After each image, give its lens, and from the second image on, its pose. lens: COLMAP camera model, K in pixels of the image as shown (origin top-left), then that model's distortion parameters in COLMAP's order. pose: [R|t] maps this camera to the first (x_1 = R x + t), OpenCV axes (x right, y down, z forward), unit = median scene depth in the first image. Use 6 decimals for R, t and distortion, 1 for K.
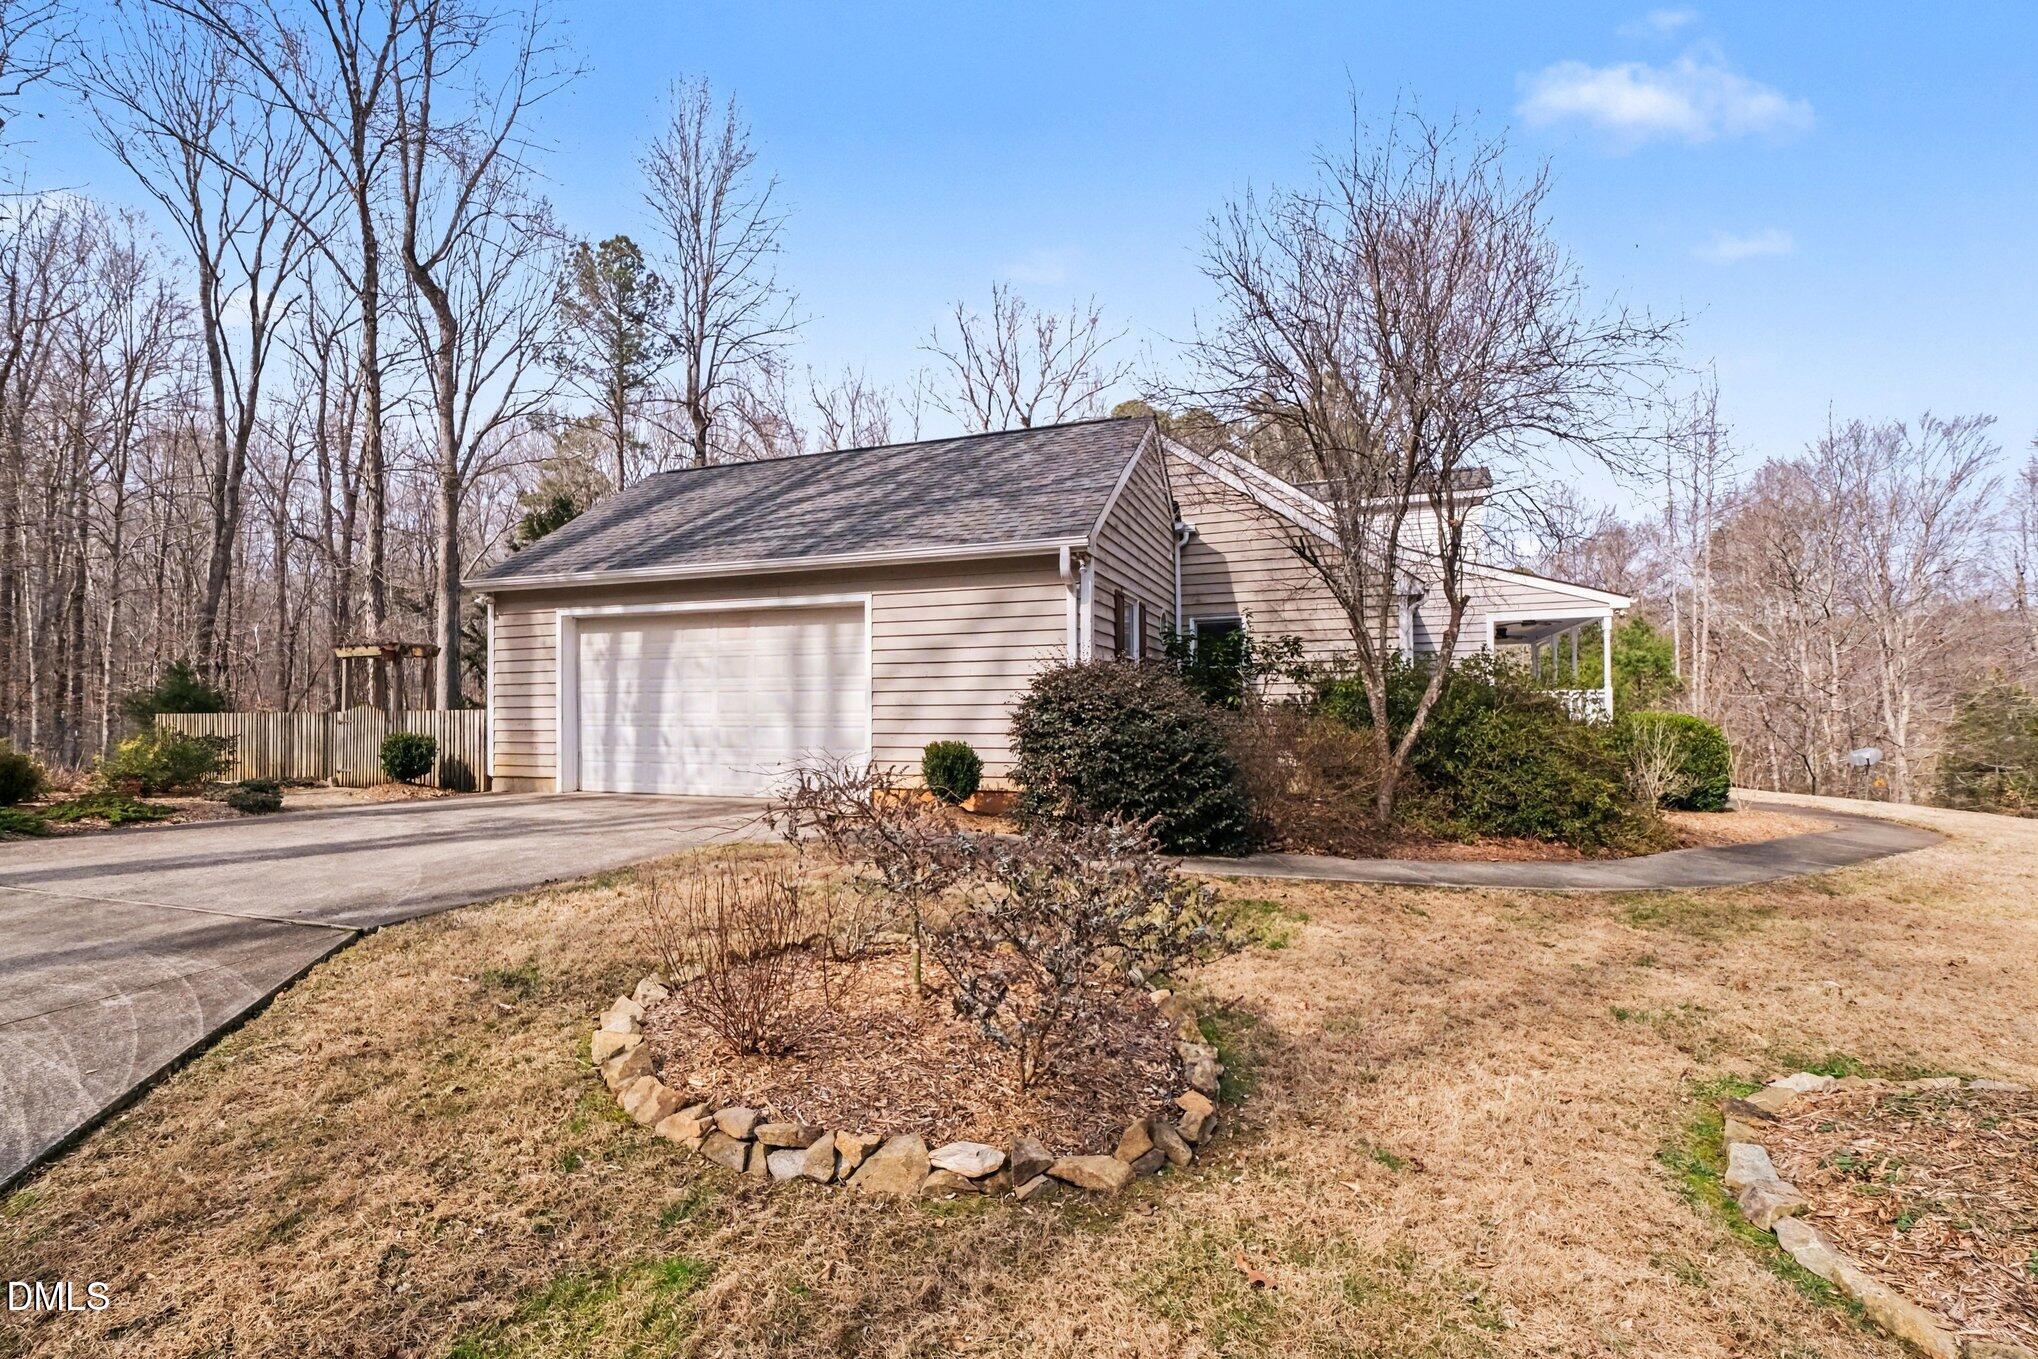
lens RADIAL K [[725.4, 0, 1029.0], [0, 725.4, 669.7], [0, 0, 1]] dist [0.001214, 0.000171]
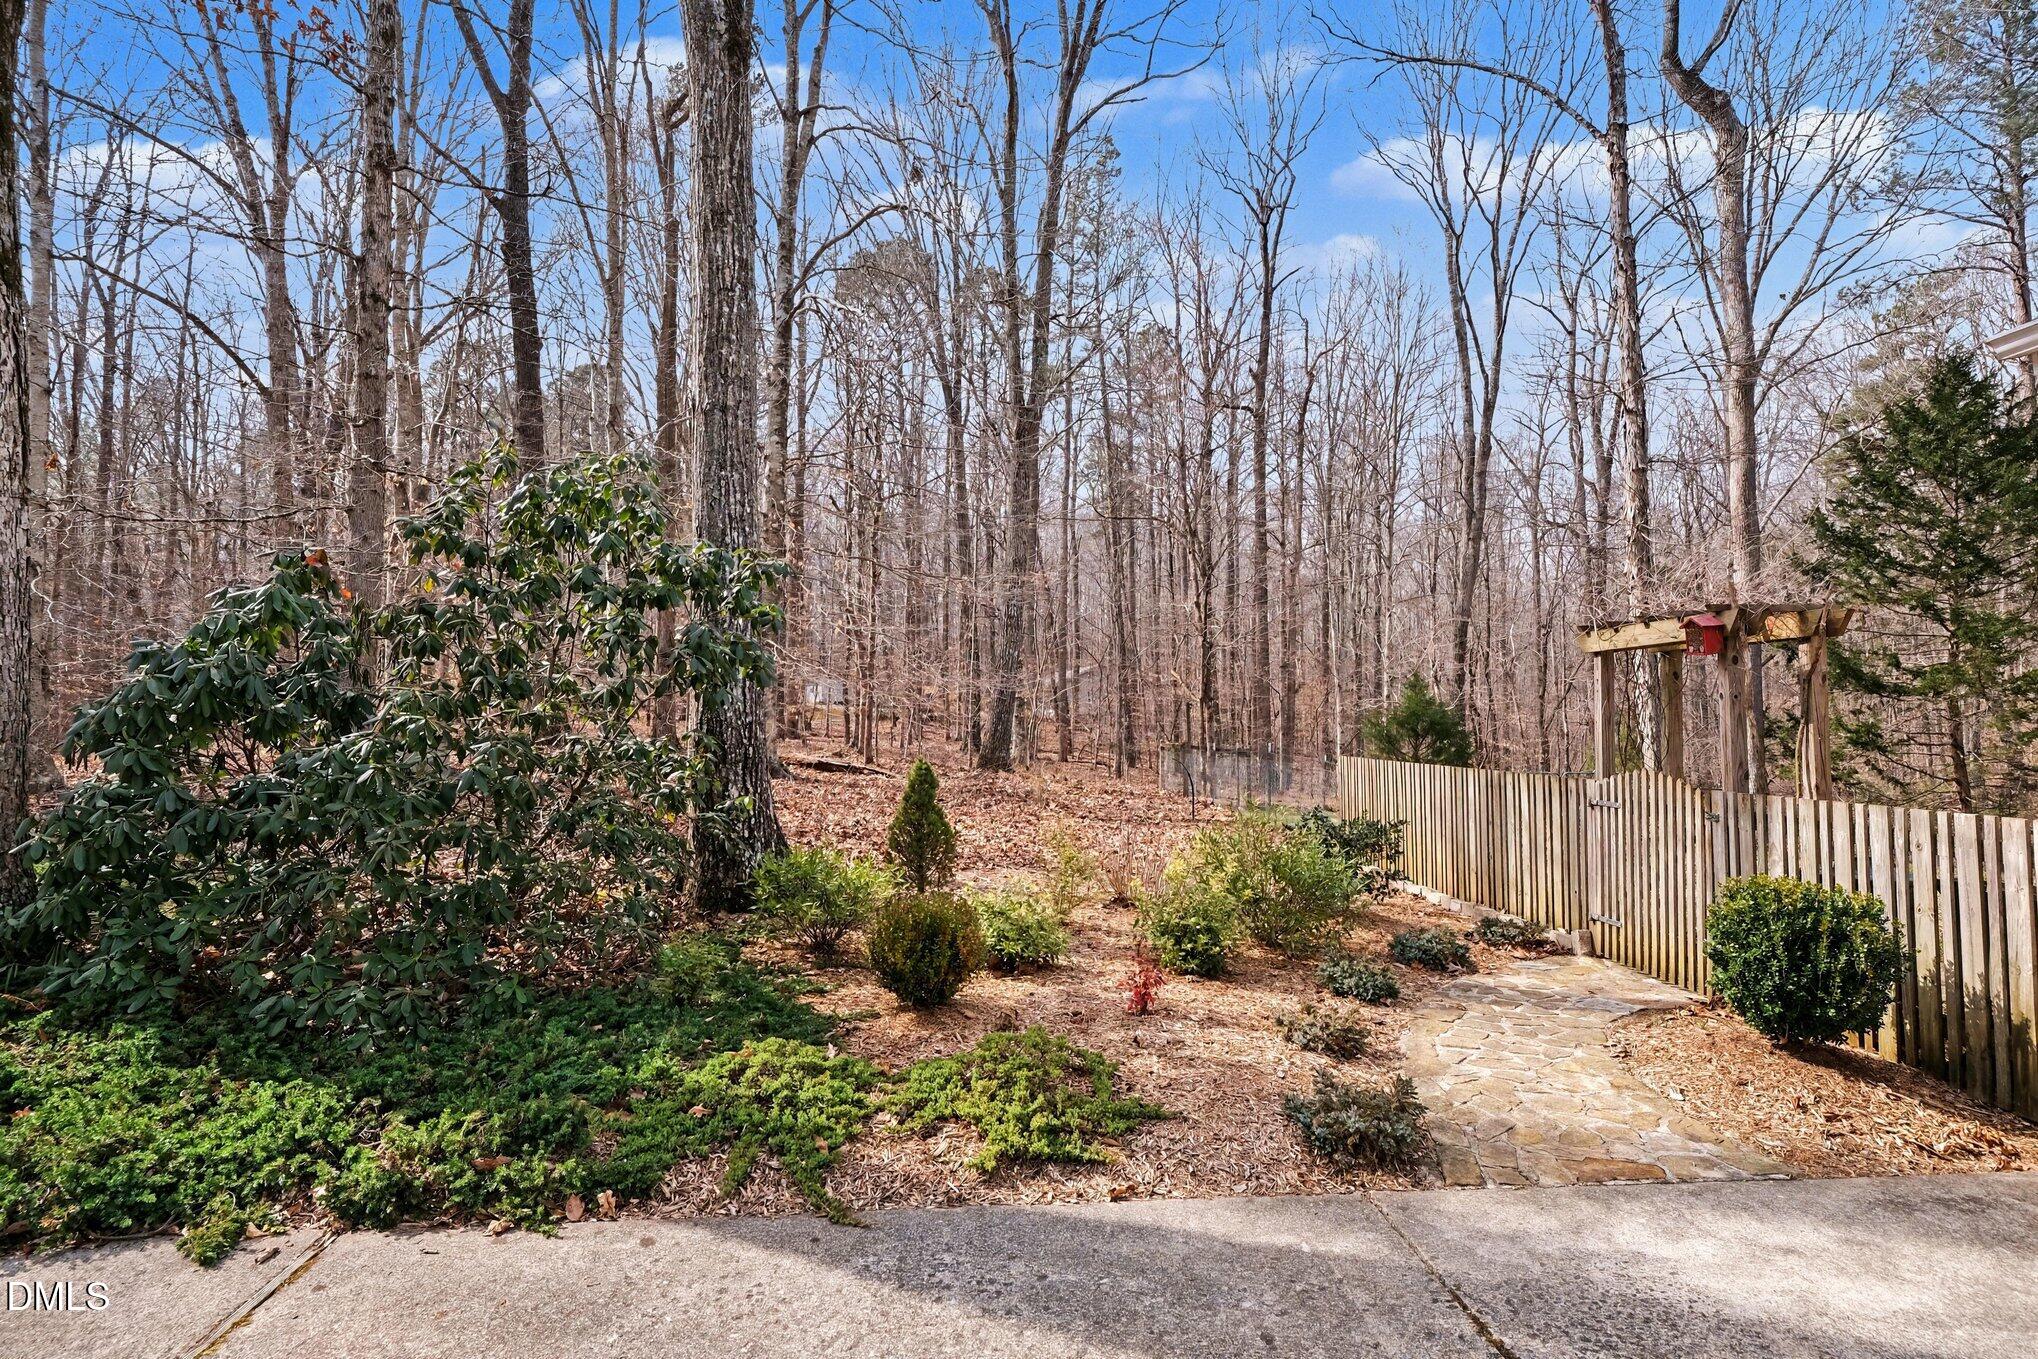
lens RADIAL K [[792.2, 0, 1019.0], [0, 792.2, 679.5], [0, 0, 1]] dist [0.002778, 0.000070]
pose [[0.175078, -0.023010, -0.984286, -0.259418], [0.025337, 0.999501, -0.018859, -0.000606], [0.984229, -0.021637, 0.175573, 0.278472]]
